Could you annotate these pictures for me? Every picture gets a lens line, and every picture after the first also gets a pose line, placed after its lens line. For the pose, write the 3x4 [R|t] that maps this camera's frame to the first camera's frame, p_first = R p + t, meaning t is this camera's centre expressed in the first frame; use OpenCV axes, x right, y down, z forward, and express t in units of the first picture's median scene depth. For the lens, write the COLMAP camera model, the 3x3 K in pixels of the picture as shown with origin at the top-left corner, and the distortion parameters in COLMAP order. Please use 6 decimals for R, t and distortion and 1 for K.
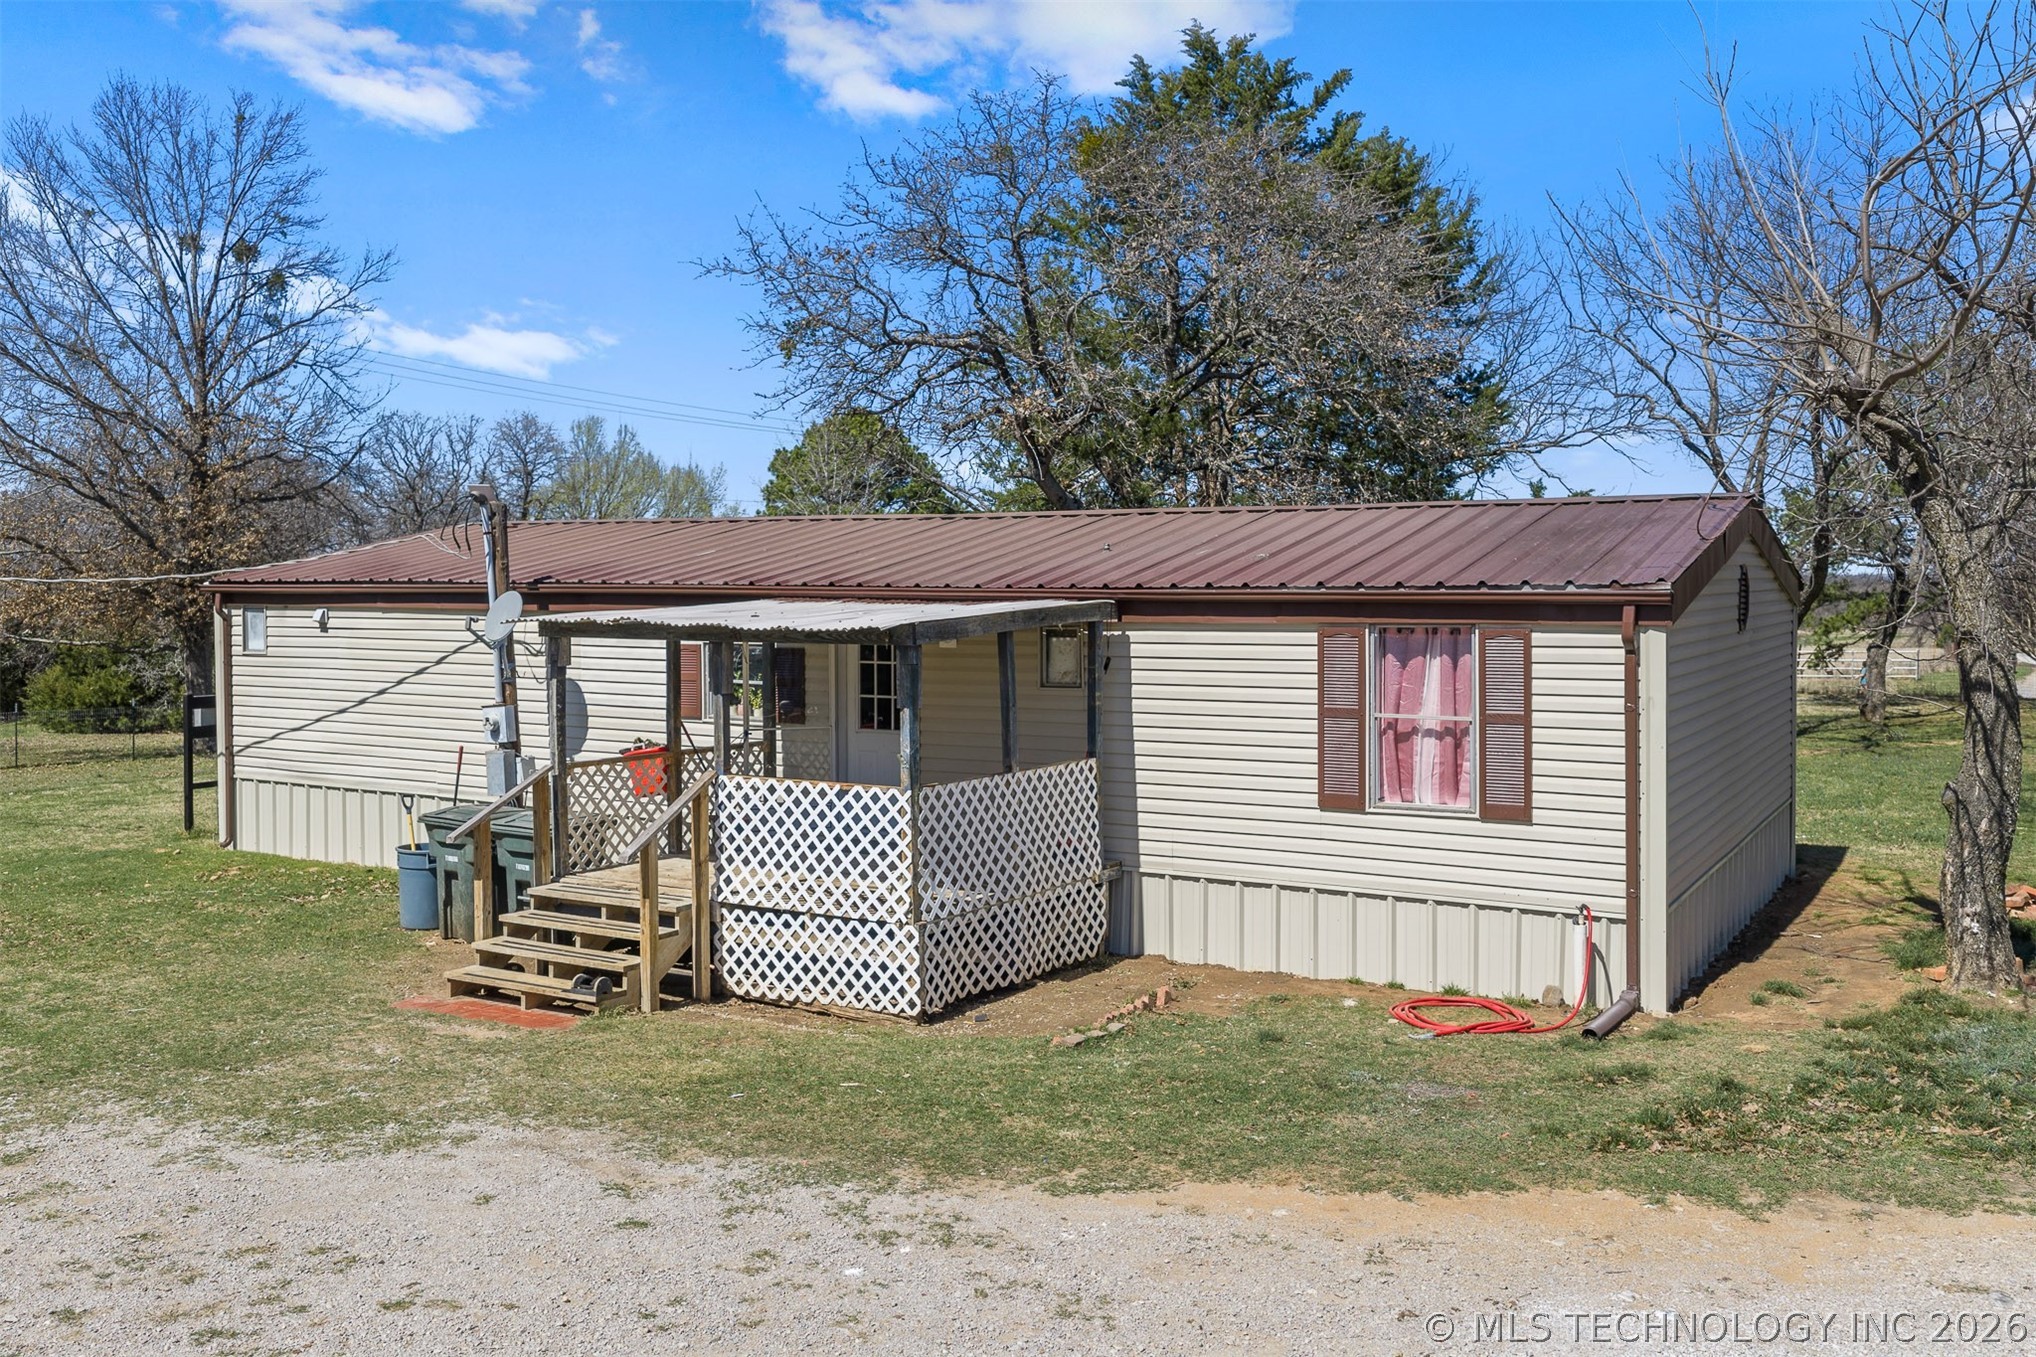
lens RADIAL K [[1646.8, 0, 1059.8], [0, 1646.8, 633.3], [0, 0, 1]] dist [-0.007484, -0.007861]
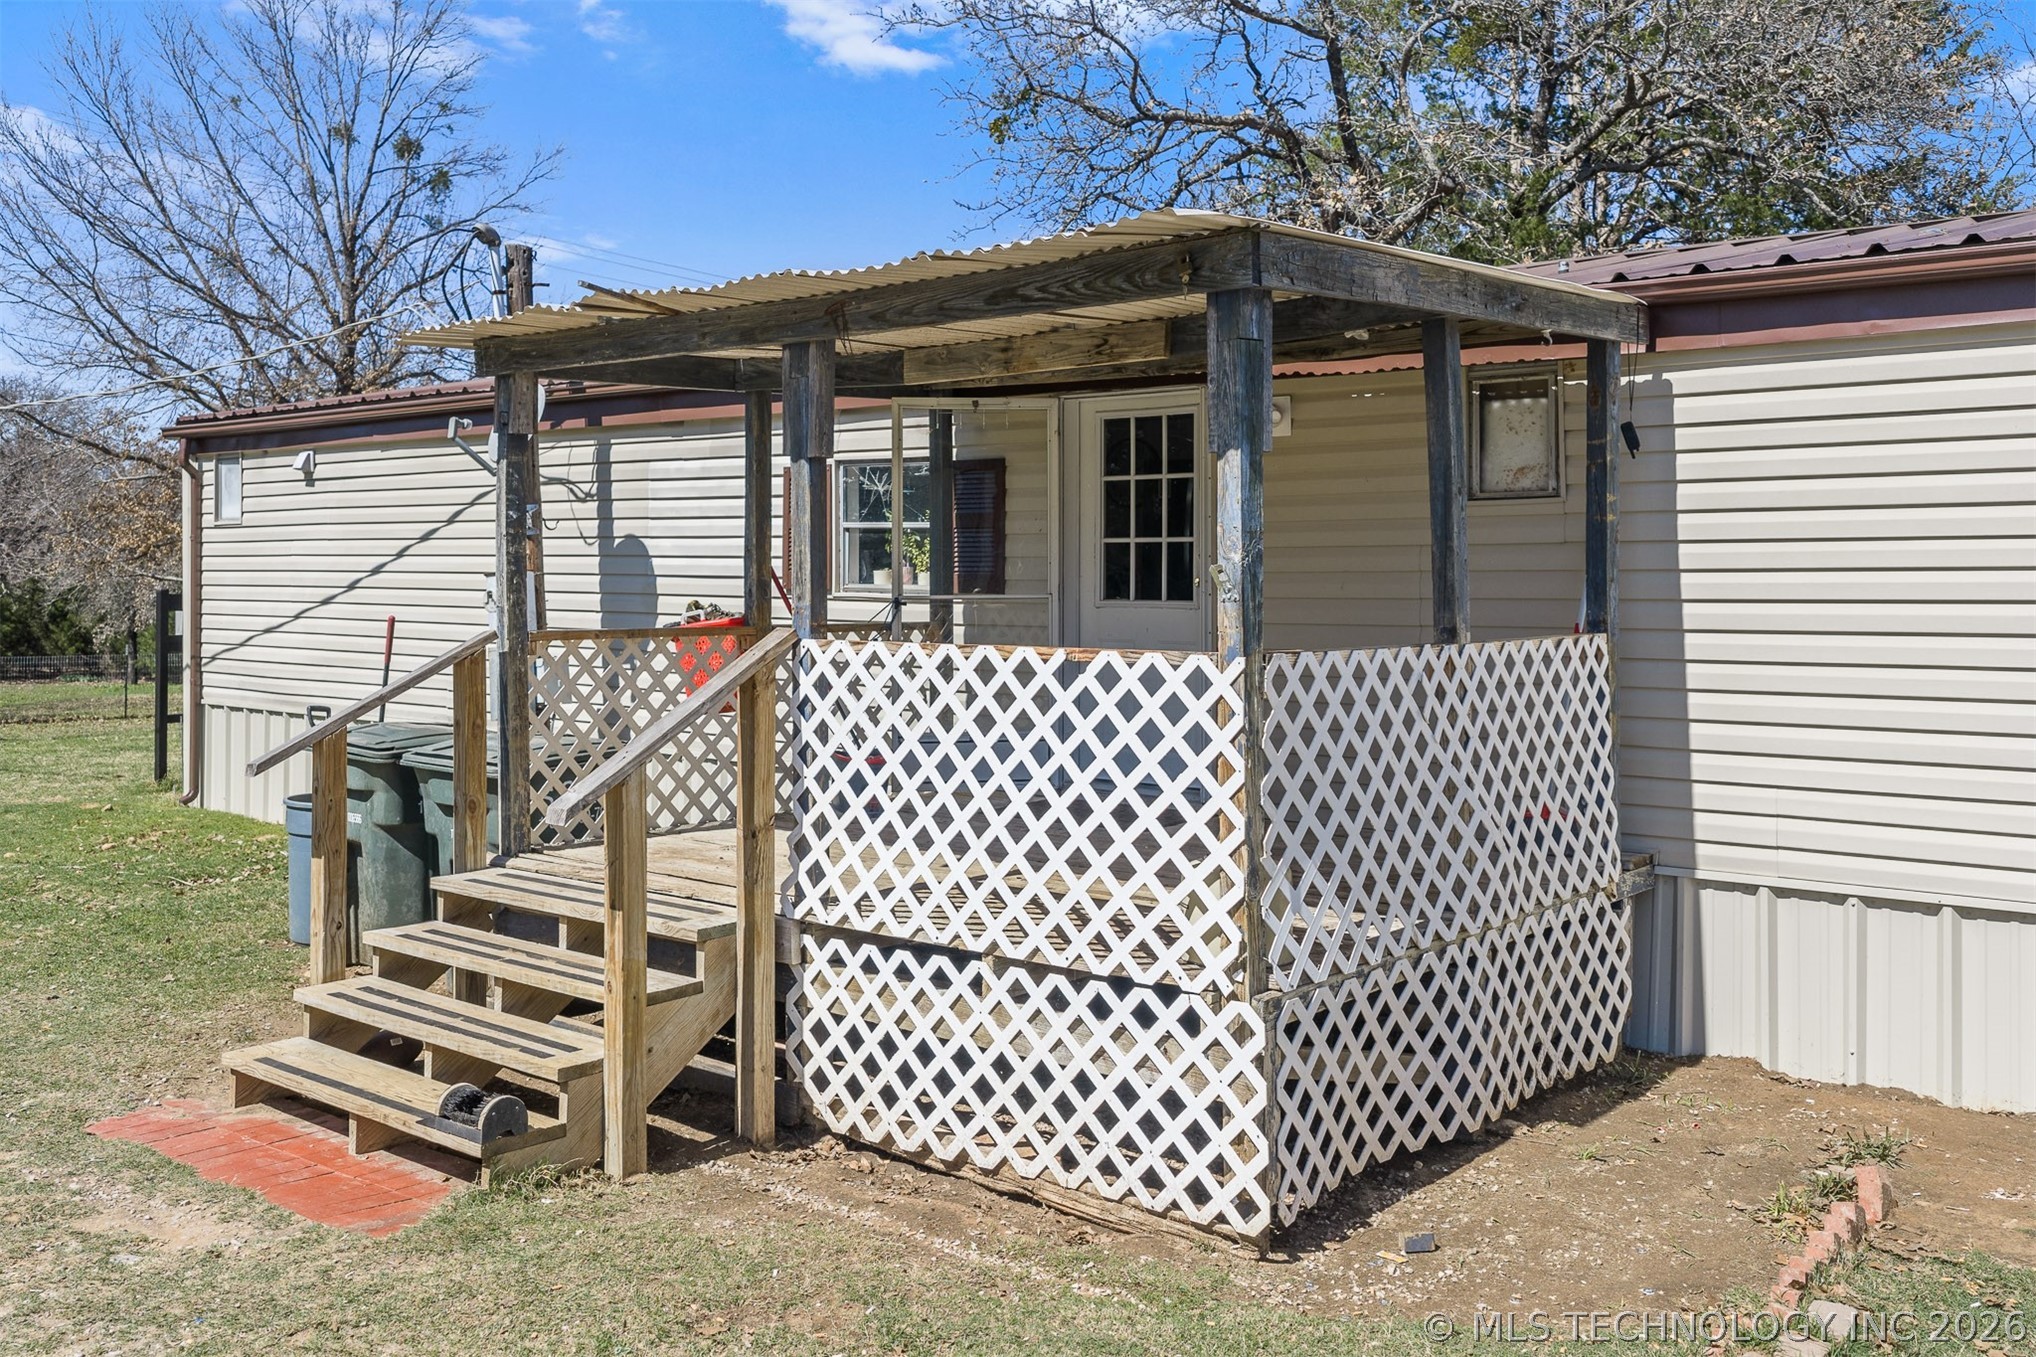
lens RADIAL K [[1735.4, 0, 1024.0], [0, 1735.4, 601.6], [0, 0, 1]] dist [0.006208, -0.006112]
pose [[0.987366, 0.004008, -0.158406, -0.073144], [-0.005272, 0.999958, -0.007556, 0.081617], [0.158369, 0.008296, 0.987345, 0.555088]]
